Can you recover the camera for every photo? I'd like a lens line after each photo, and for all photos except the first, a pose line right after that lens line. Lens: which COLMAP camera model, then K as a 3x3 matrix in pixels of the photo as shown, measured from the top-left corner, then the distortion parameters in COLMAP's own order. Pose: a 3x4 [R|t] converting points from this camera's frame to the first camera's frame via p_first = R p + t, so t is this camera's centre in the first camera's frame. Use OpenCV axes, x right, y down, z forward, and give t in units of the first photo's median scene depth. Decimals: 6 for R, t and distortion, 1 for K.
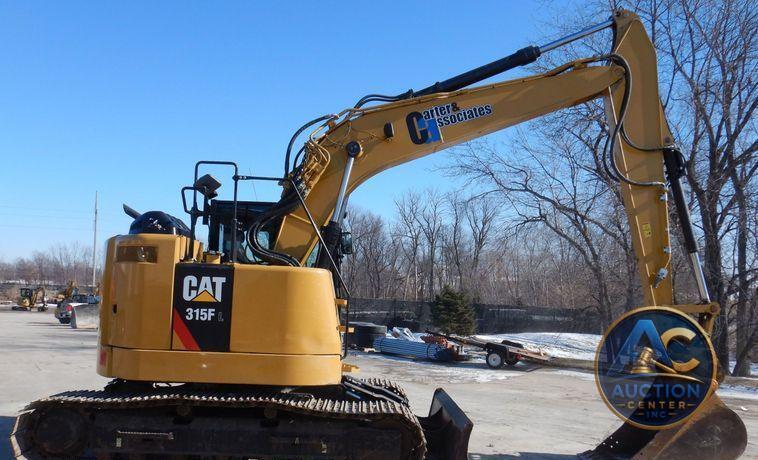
lens RADIAL K [[662.1, 0, 382.0], [0, 662.1, 275.1], [0, 0, 1]] dist [0.002024, 0.016230]
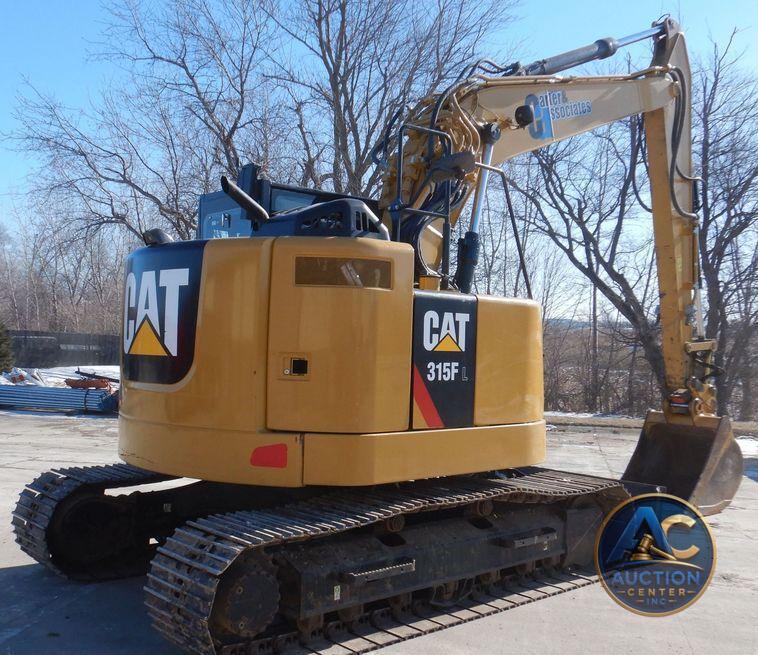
lens RADIAL K [[817.9, 0, 337.8], [0, 817.9, 361.7], [0, 0, 1]] dist [0.008542, 0.007353]
pose [[0.779919, -0.029578, 0.625181, -0.708795], [-0.025325, 0.996573, 0.078742, -0.008159], [-0.625368, -0.077245, 0.776497, 0.377348]]
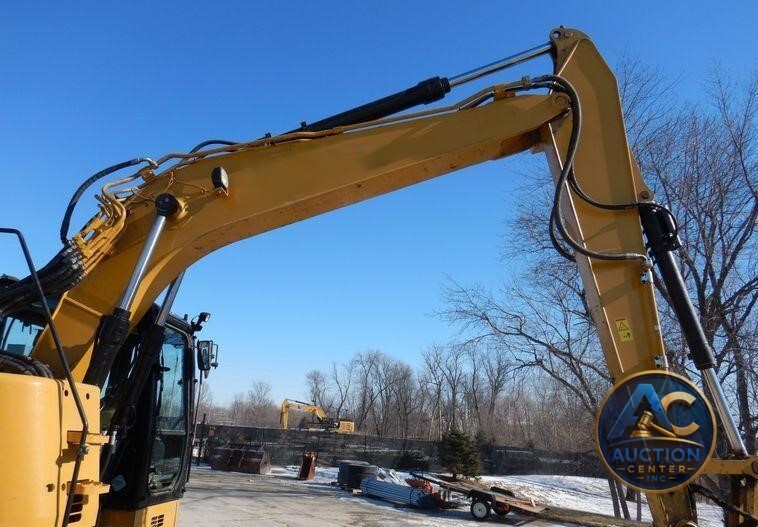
lens RADIAL K [[541.2, 0, 376.5], [0, 541.2, 285.4], [0, 0, 1]] dist [0.006553, 0.001184]
pose [[0.997025, 0.003992, -0.076975, 0.206078], [-0.022009, 0.971825, -0.234673, 0.015219], [0.073870, 0.235669, 0.969022, 0.477342]]
